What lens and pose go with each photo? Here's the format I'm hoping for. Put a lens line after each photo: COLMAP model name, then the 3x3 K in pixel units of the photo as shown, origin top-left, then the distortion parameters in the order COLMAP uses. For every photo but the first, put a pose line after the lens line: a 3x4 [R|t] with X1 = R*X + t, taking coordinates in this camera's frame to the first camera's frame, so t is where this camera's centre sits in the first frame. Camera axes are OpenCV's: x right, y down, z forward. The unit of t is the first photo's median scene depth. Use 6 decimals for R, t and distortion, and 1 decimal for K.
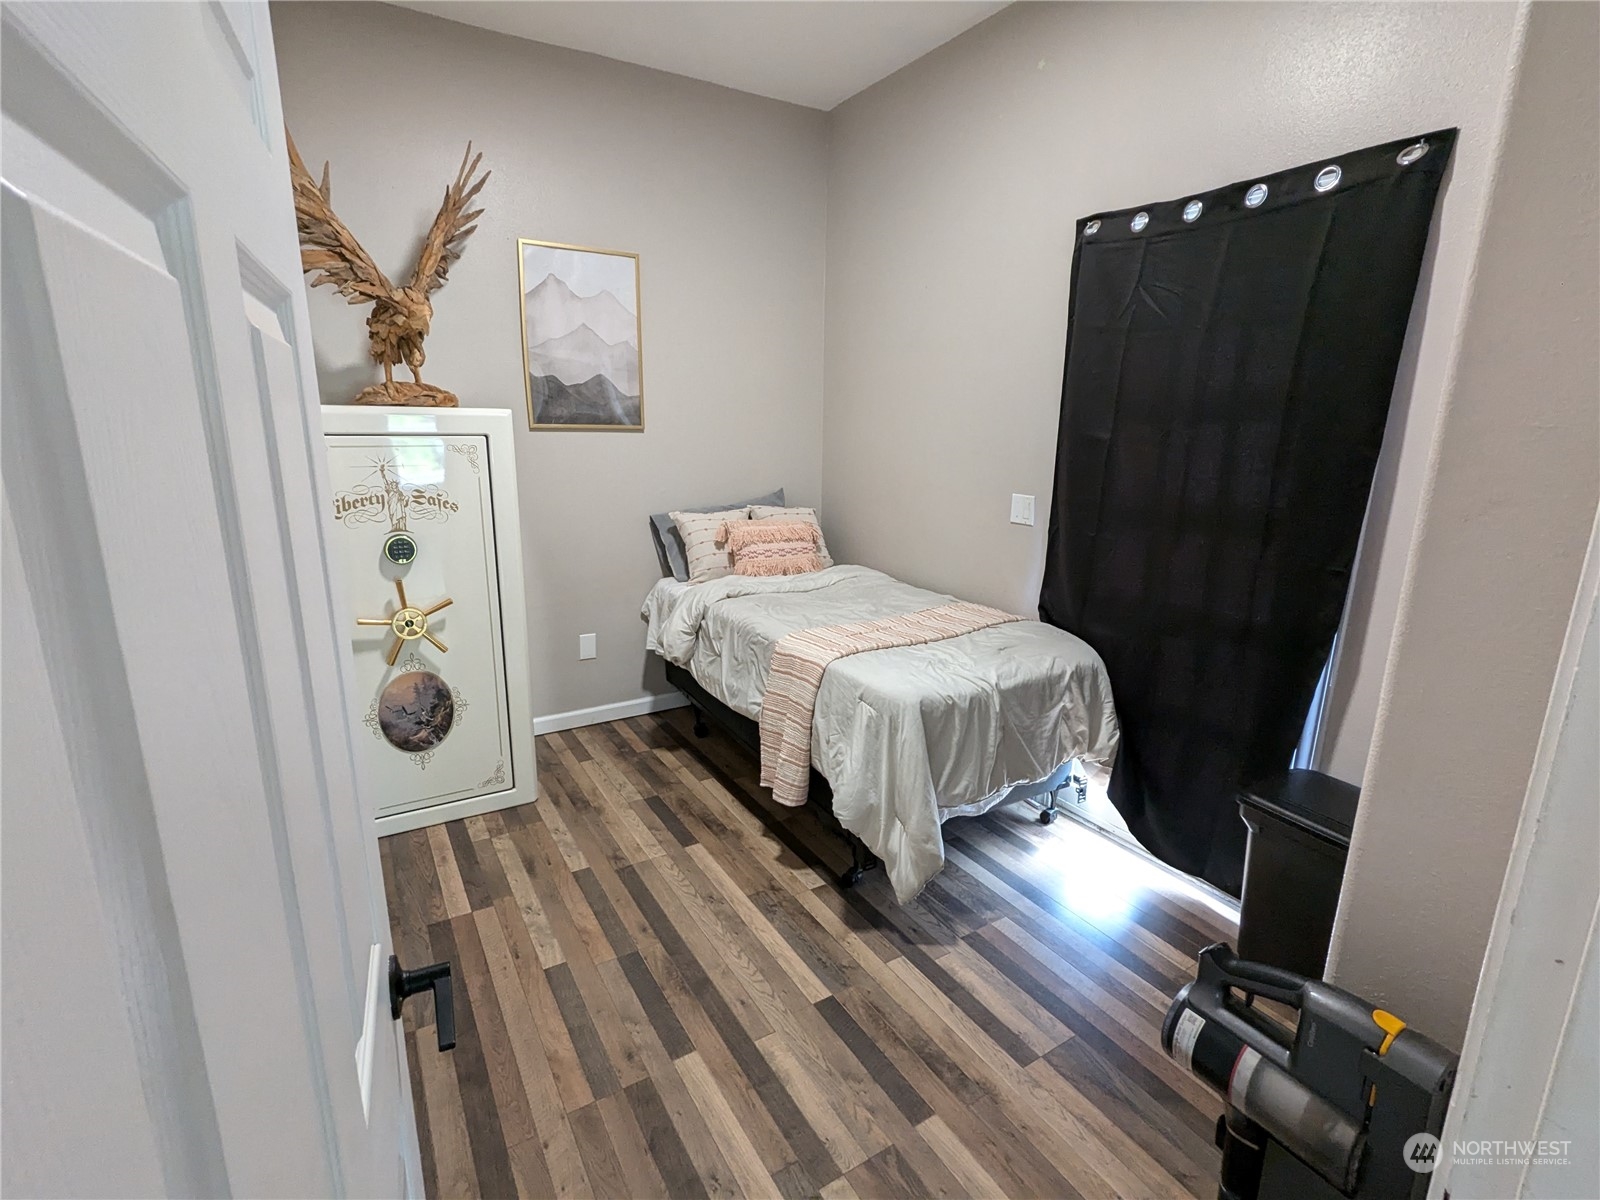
lens RADIAL K [[757.4, 0, 799.9], [0, 757.4, 604.0], [0, 0, 1]] dist [-0.004189, 0.002307]
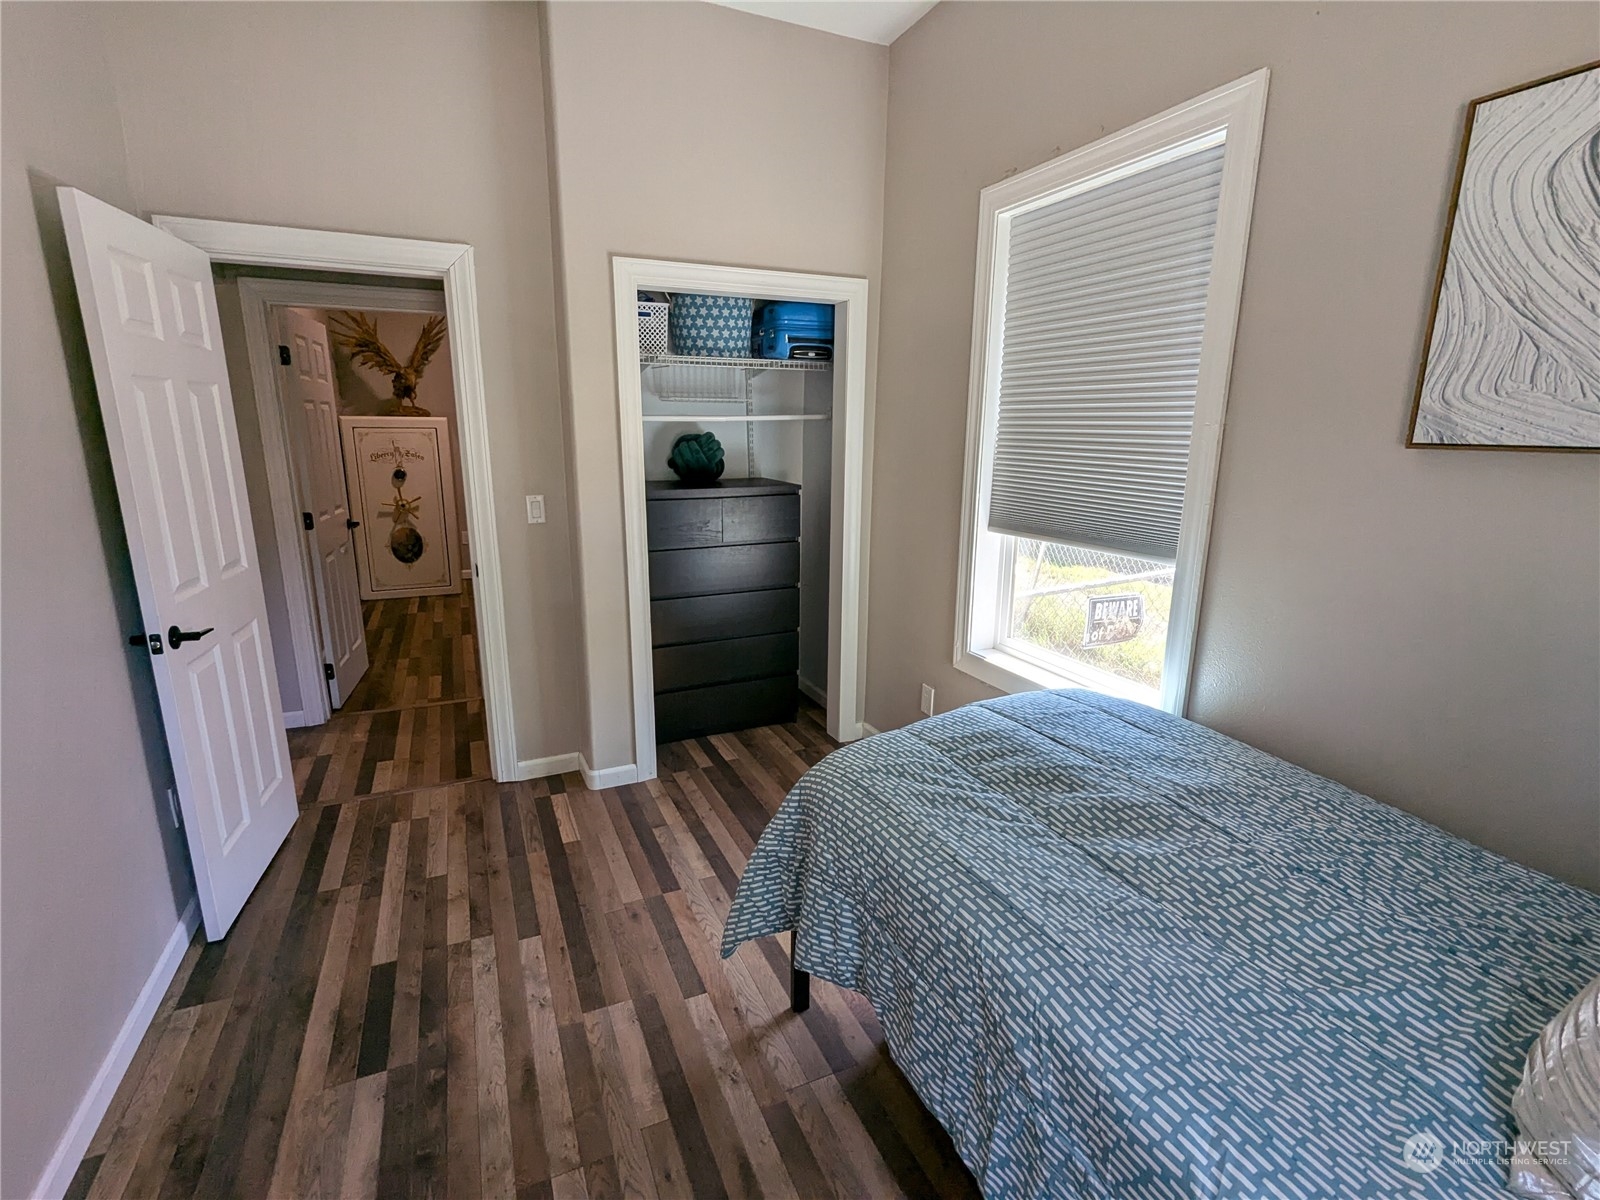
lens RADIAL K [[757.4, 0, 797.1], [0, 757.4, 606.3], [0, 0, 1]] dist [-0.004189, 0.002307]
pose [[0.991688, 0.026690, -0.125870, 1.373956], [-0.027125, 0.999631, -0.001739, 0.414530], [0.125777, 0.005138, 0.992045, -1.630702]]
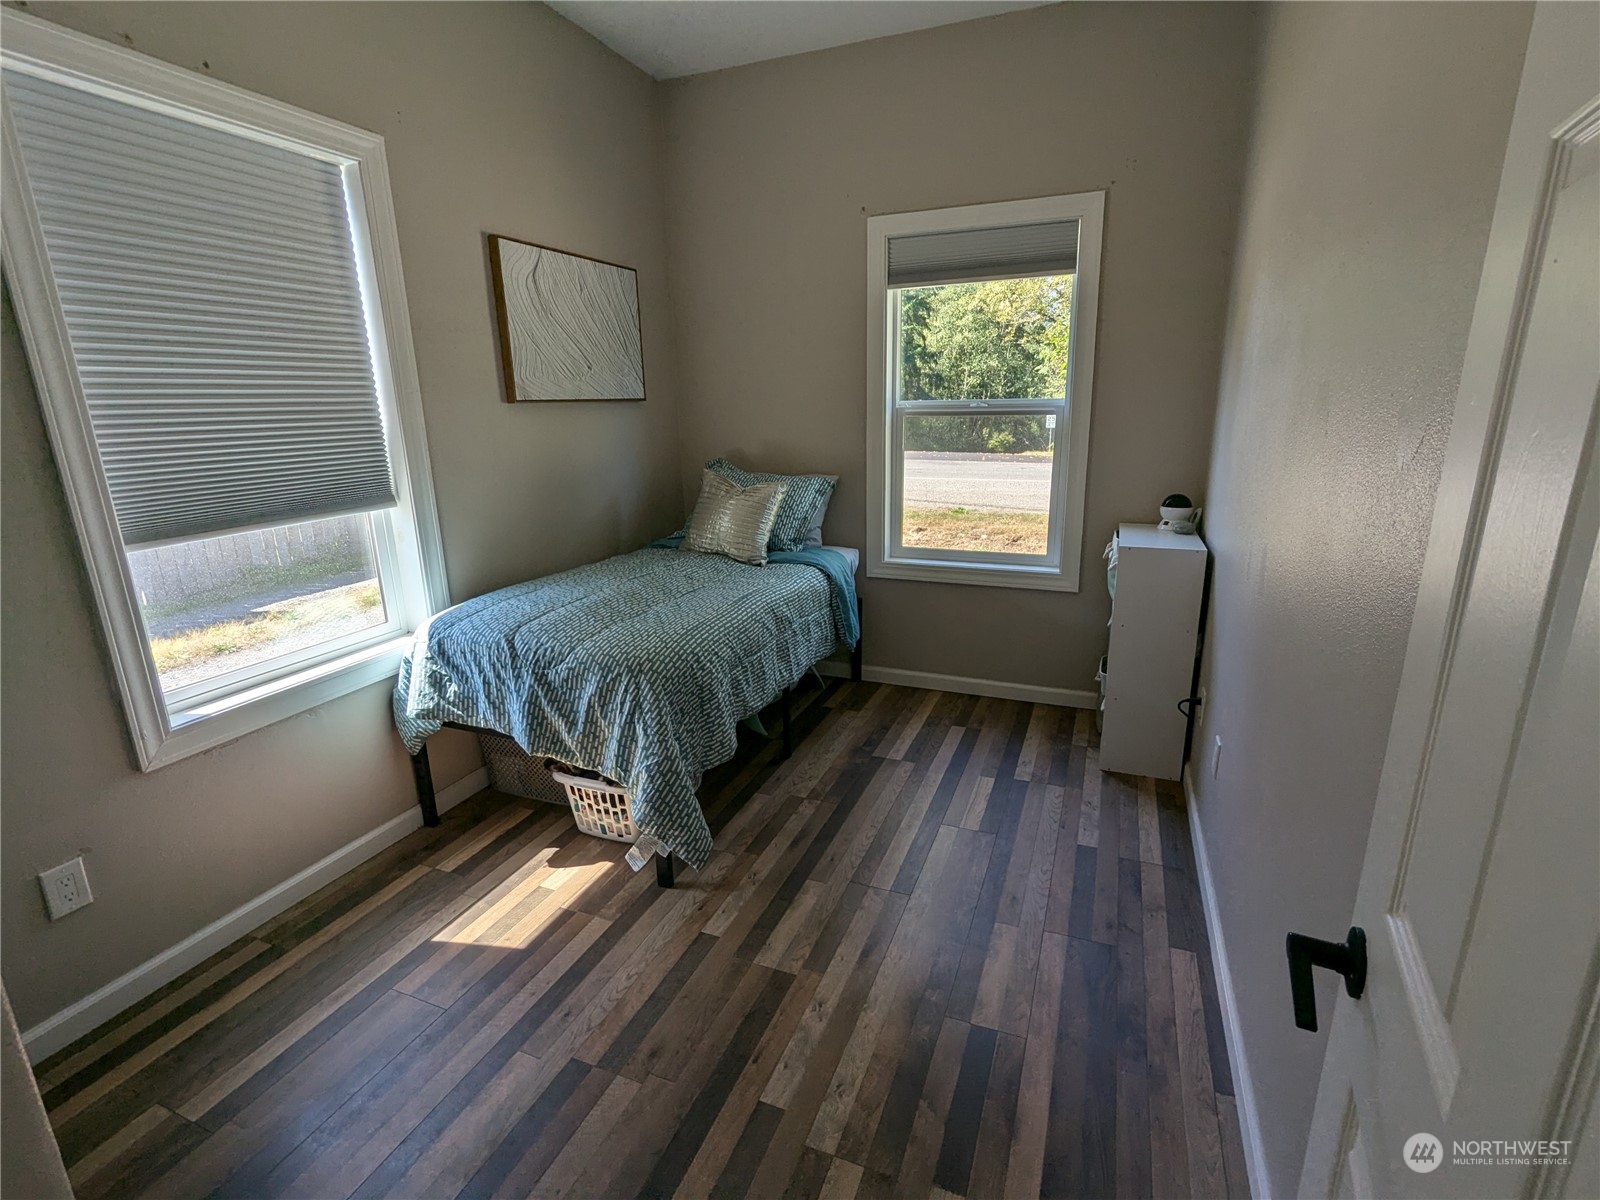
lens RADIAL K [[757.4, 0, 795.1], [0, 757.4, 596.7], [0, 0, 1]] dist [-0.004189, 0.002307]
pose [[-0.581408, -0.211549, 0.785628, 0.315699], [0.203753, 0.896978, 0.392321, 0.117249], [-0.787686, 0.388173, -0.478407, -0.403441]]
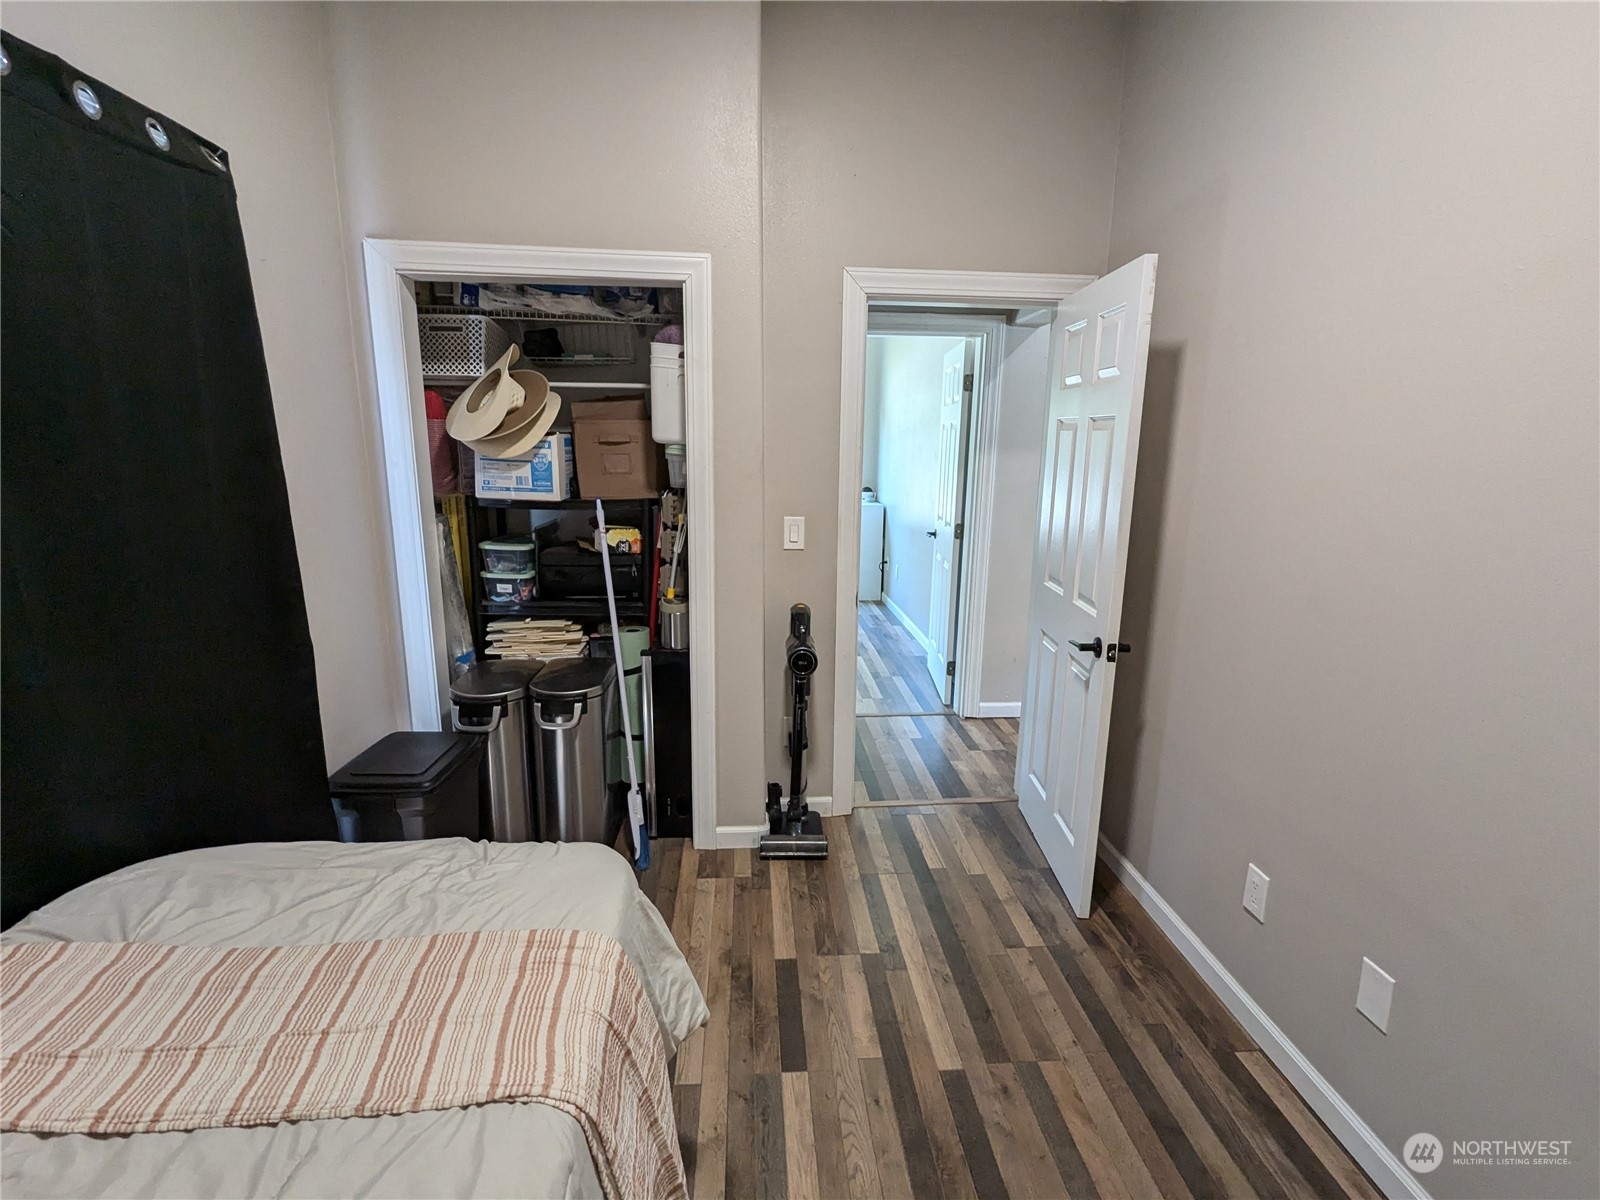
lens RADIAL K [[757.4, 0, 803.9], [0, 757.4, 600.3], [0, 0, 1]] dist [-0.004189, 0.002307]
pose [[-0.889788, -0.118406, 0.440746, -0.320435], [0.085631, 0.905288, 0.416078, -0.382865], [-0.448268, 0.407963, -0.795376, 1.502274]]
